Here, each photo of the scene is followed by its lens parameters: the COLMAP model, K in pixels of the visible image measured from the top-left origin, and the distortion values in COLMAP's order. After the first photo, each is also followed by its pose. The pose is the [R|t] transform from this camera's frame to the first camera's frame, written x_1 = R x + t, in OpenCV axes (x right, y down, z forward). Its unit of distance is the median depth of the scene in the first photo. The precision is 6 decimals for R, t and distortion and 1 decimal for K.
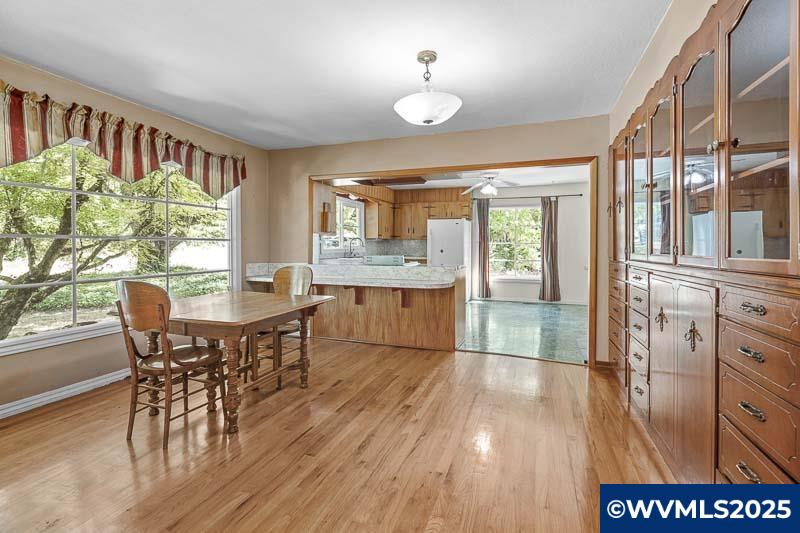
lens RADIAL K [[364.2, 0, 398.1], [0, 364.2, 270.5], [0, 0, 1]] dist [-0.002384, 0.000136]
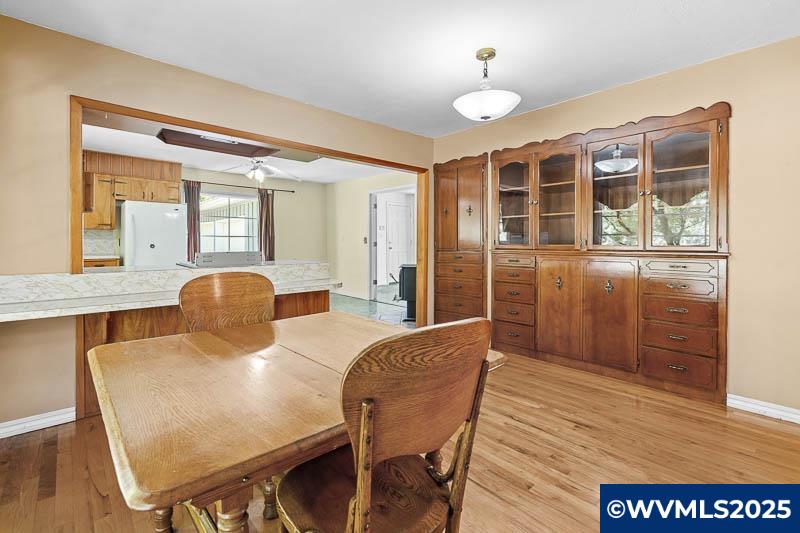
lens RADIAL K [[364.2, 0, 398.1], [0, 364.2, 270.5], [0, 0, 1]] dist [-0.002384, 0.000136]
pose [[0.453251, -0.071281, 0.888528, -0.309697], [0.055718, 0.997114, 0.051569, -0.016156], [-0.889640, 0.026134, 0.455914, 0.246103]]
